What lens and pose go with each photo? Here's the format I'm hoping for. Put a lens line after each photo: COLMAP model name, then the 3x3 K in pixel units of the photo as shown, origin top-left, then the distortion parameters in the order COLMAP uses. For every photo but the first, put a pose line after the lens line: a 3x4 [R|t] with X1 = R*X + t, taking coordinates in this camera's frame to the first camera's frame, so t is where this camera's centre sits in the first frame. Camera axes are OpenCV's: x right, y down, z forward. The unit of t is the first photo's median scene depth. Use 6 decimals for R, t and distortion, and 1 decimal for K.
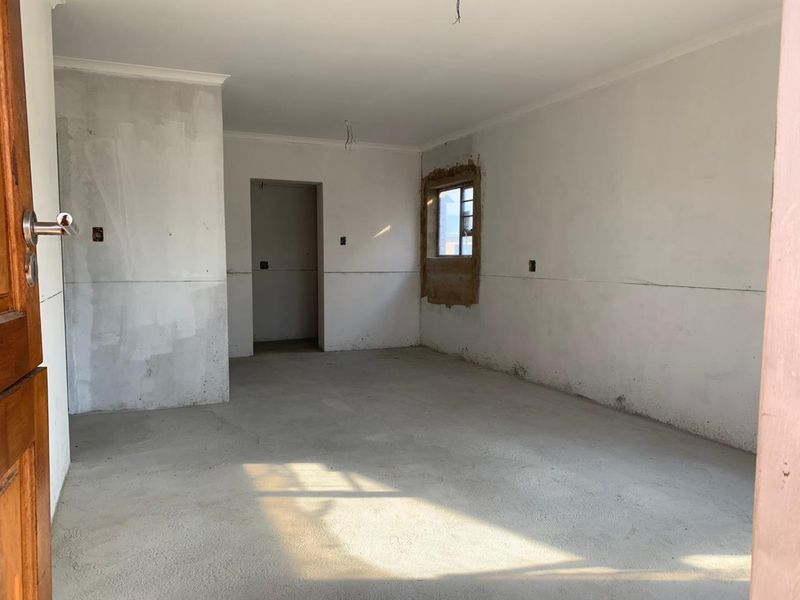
lens RADIAL K [[641.5, 0, 390.6], [0, 641.5, 308.0], [0, 0, 1]] dist [0.118438, -0.179526]
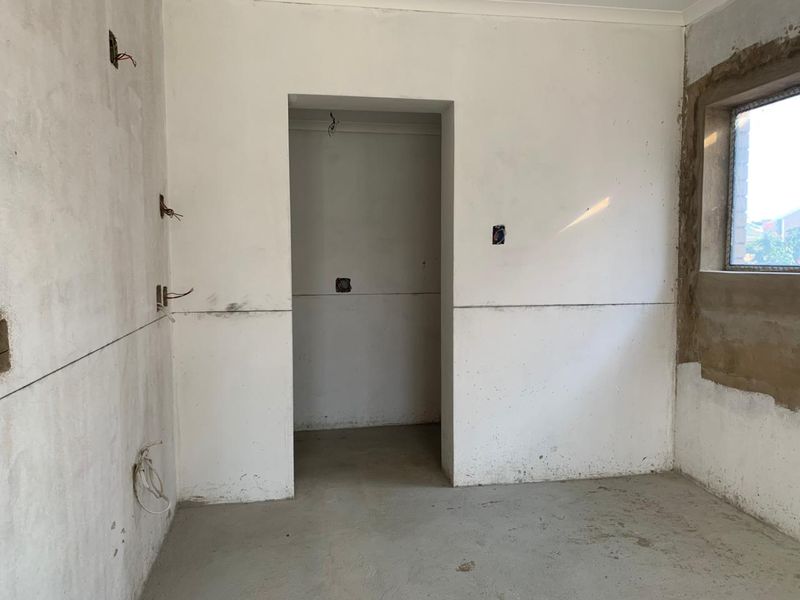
lens RADIAL K [[641.5, 0, 390.6], [0, 641.5, 308.0], [0, 0, 1]] dist [0.118438, -0.179526]
pose [[0.977745, 0.008821, -0.209611, -0.052008], [-0.009433, 0.999954, -0.001920, -0.051773], [0.209584, 0.003854, 0.977783, 0.542020]]
